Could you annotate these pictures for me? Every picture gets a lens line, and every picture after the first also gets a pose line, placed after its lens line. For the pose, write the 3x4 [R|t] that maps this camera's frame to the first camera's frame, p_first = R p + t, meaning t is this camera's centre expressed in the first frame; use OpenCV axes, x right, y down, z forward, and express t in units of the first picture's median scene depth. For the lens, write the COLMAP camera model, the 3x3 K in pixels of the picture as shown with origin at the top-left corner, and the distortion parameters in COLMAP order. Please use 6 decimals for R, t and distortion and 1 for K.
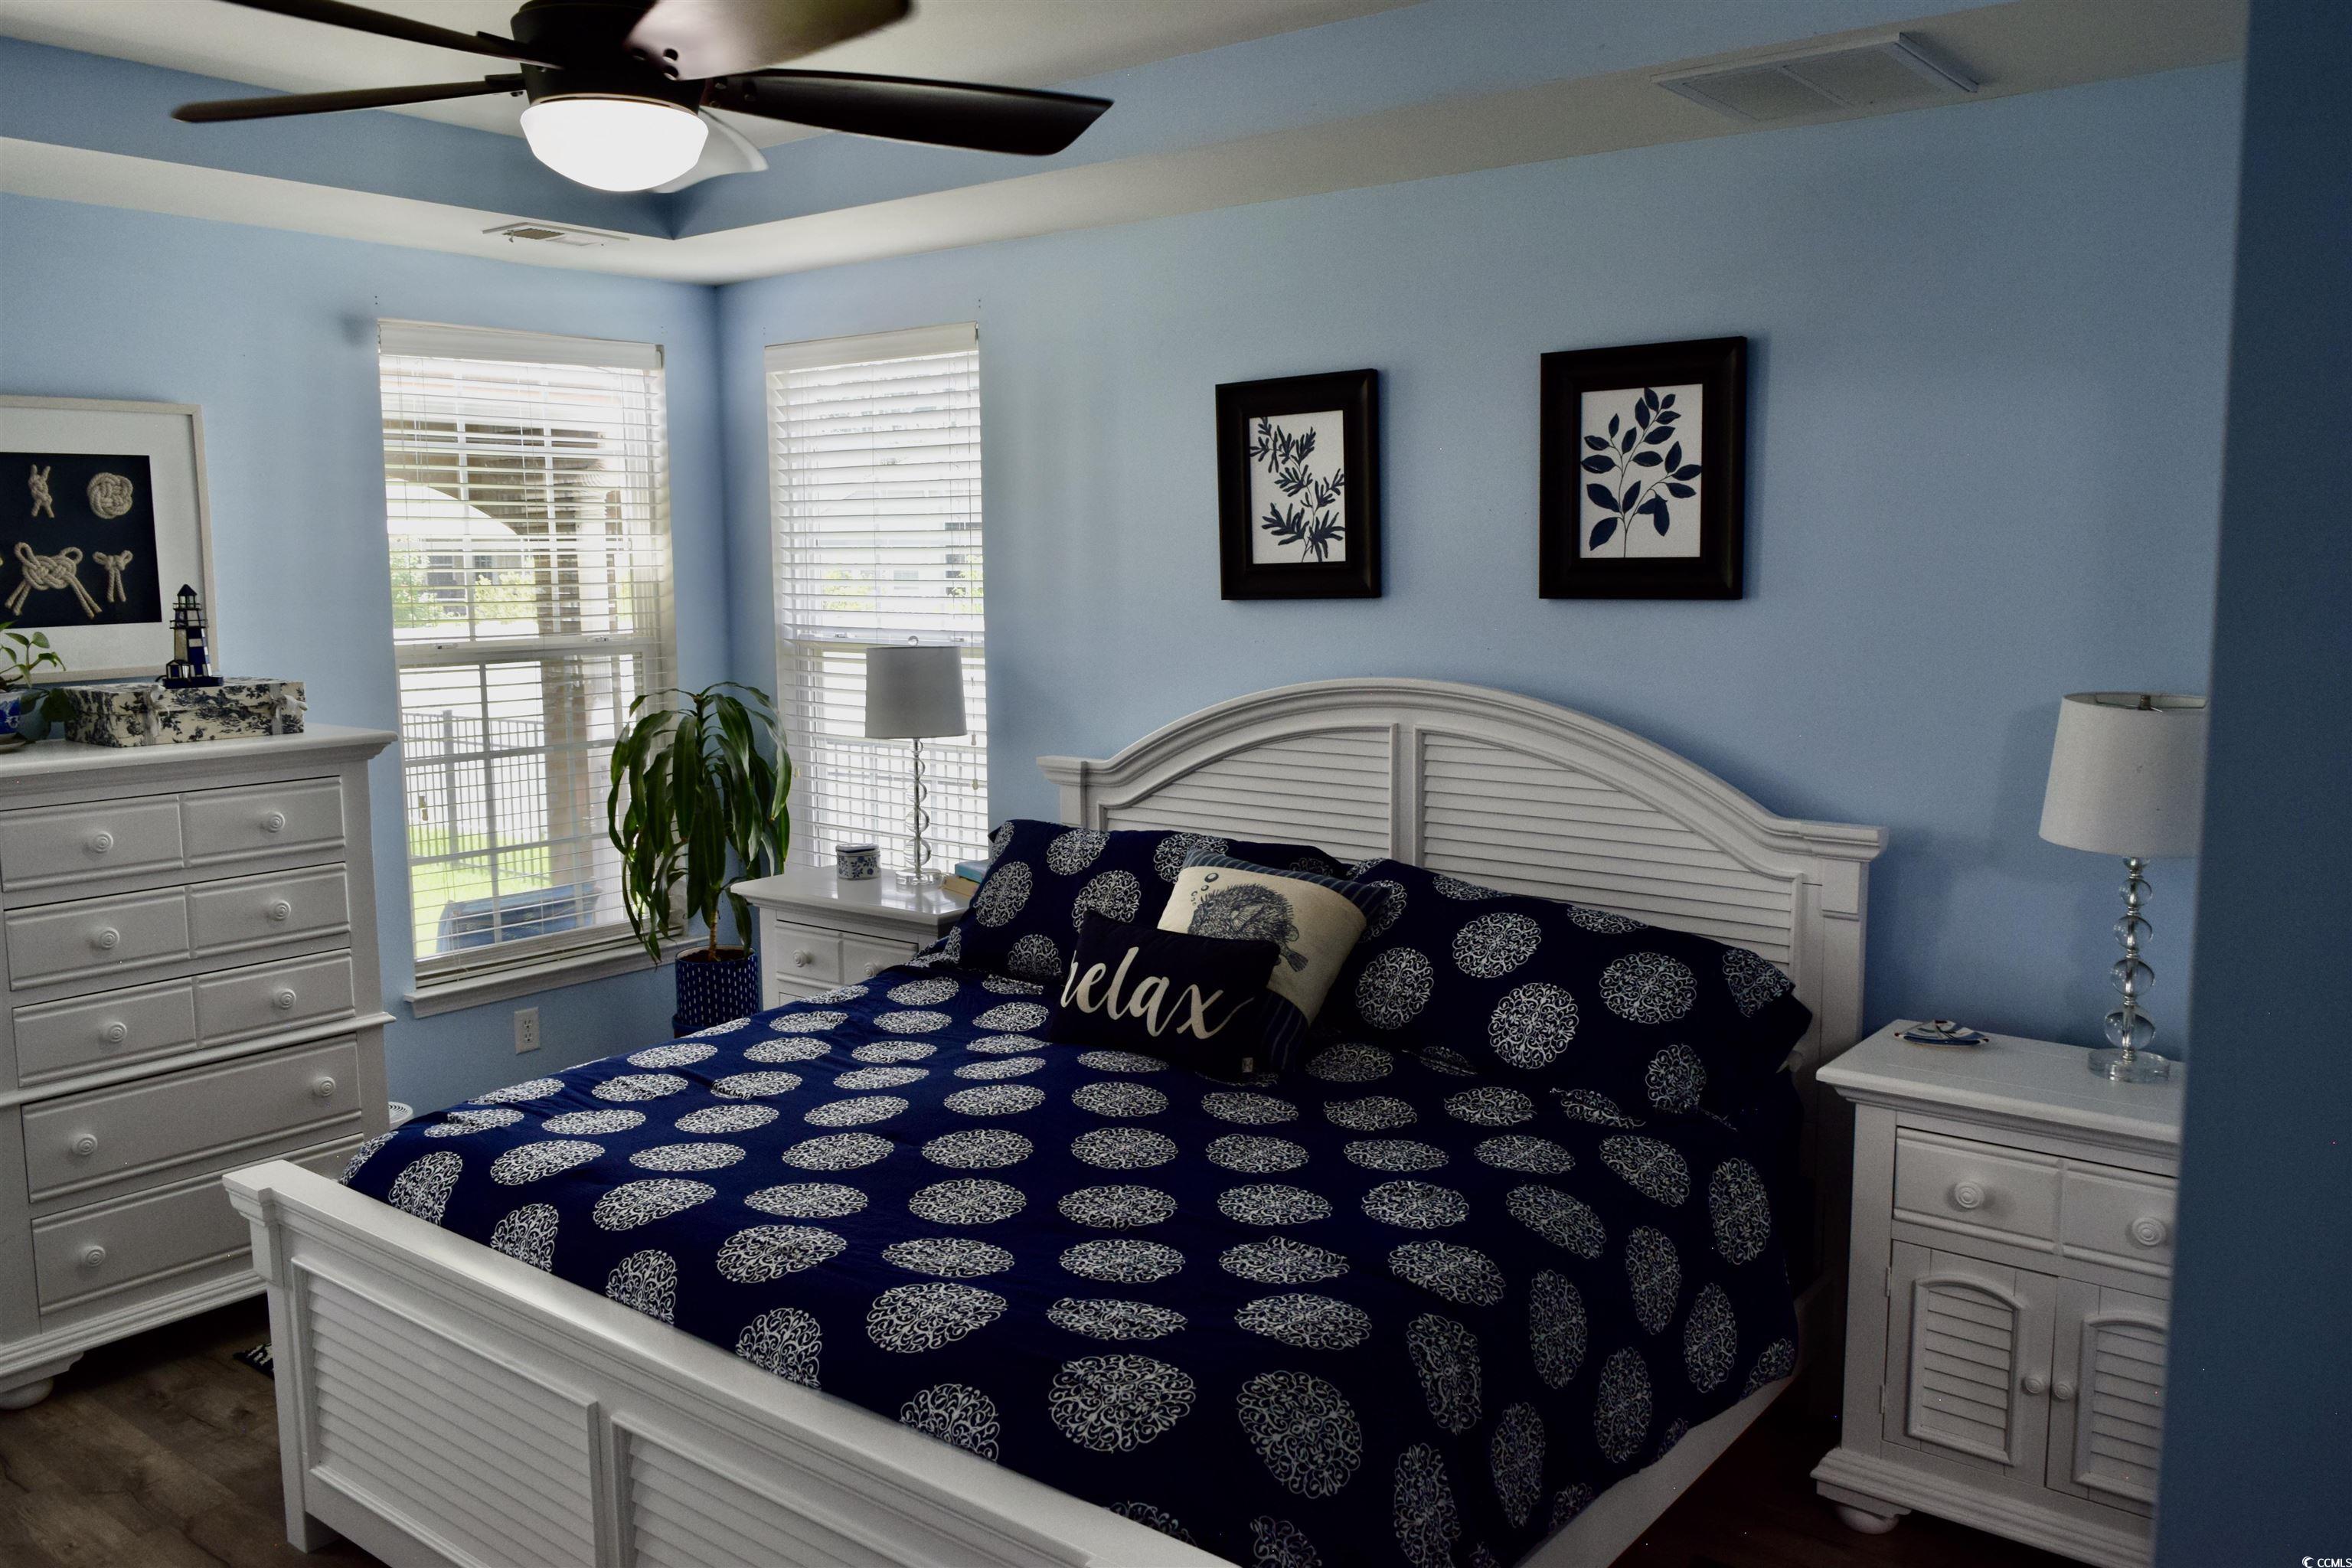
lens RADIAL K [[1836.9, 0, 1165.1], [0, 1836.9, 782.3], [0, 0, 1]] dist [-0.023036, 0.016583]
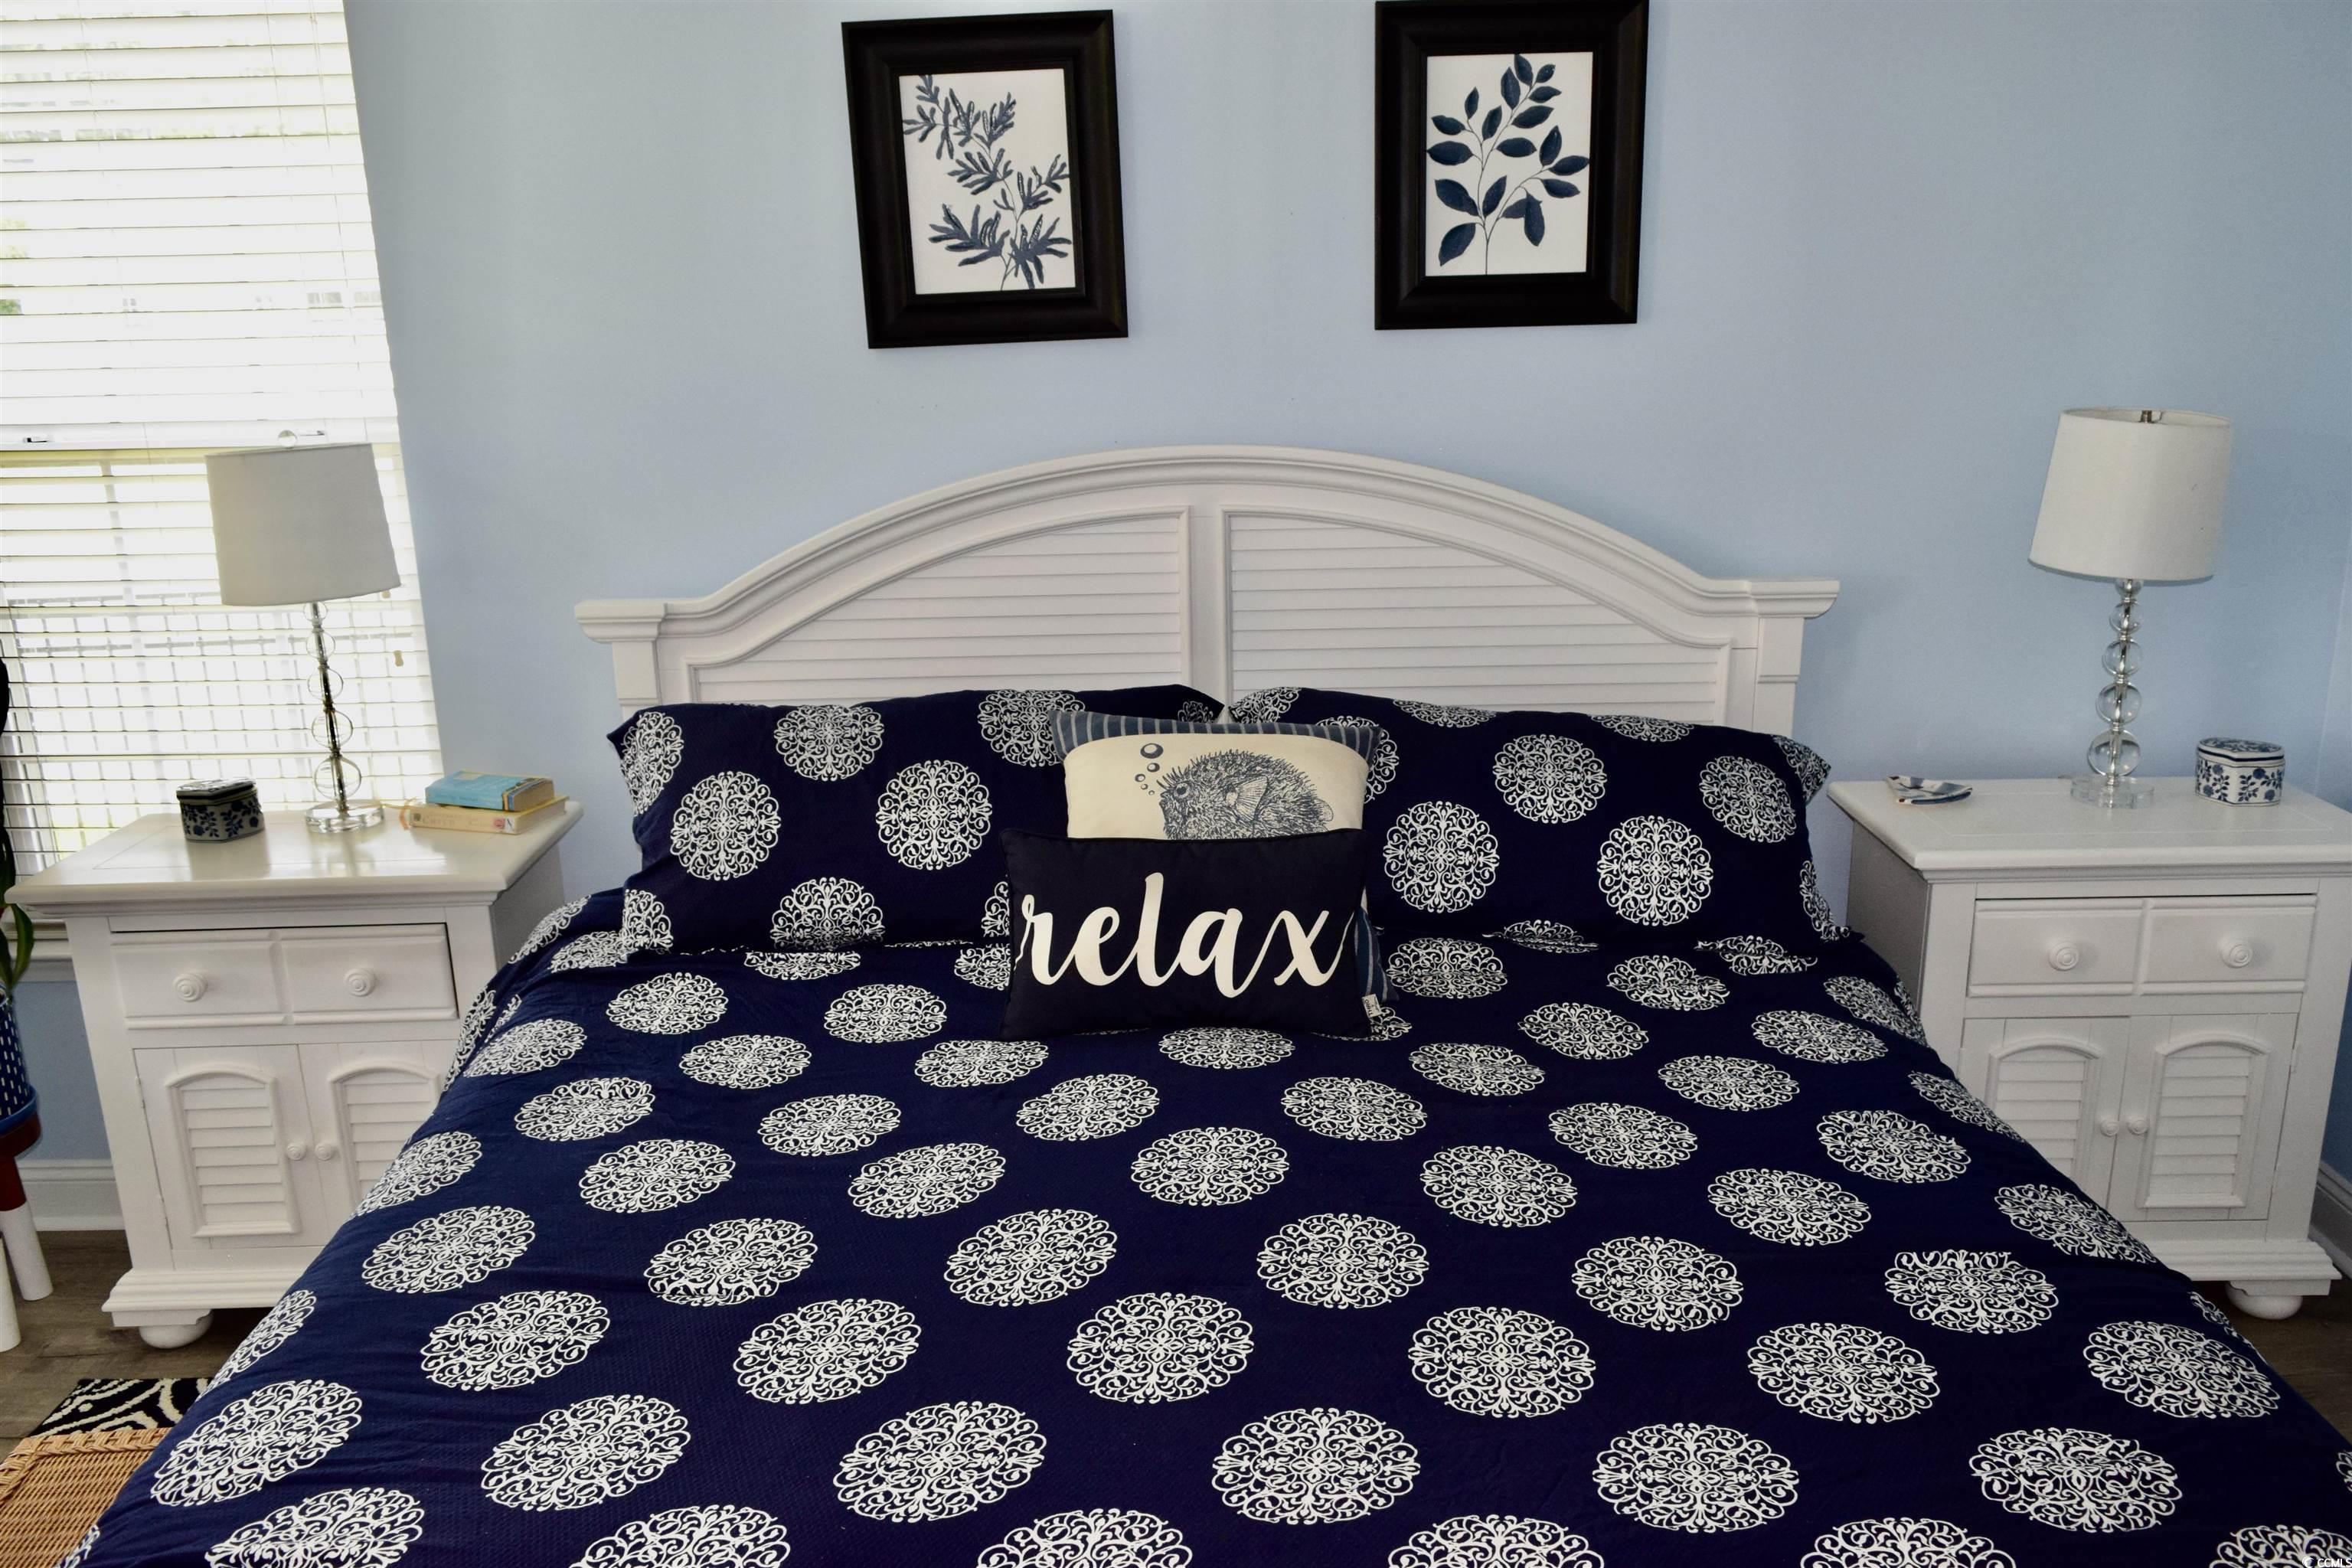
lens RADIAL K [[1836.9, 0, 1182.1], [0, 1836.9, 777.8], [0, 0, 1]] dist [-0.023036, 0.016583]
pose [[0.781818, -0.173138, 0.598985, -0.377339], [0.092949, 0.982302, 0.162616, -0.049234], [-0.616539, -0.071461, 0.784074, 0.440329]]
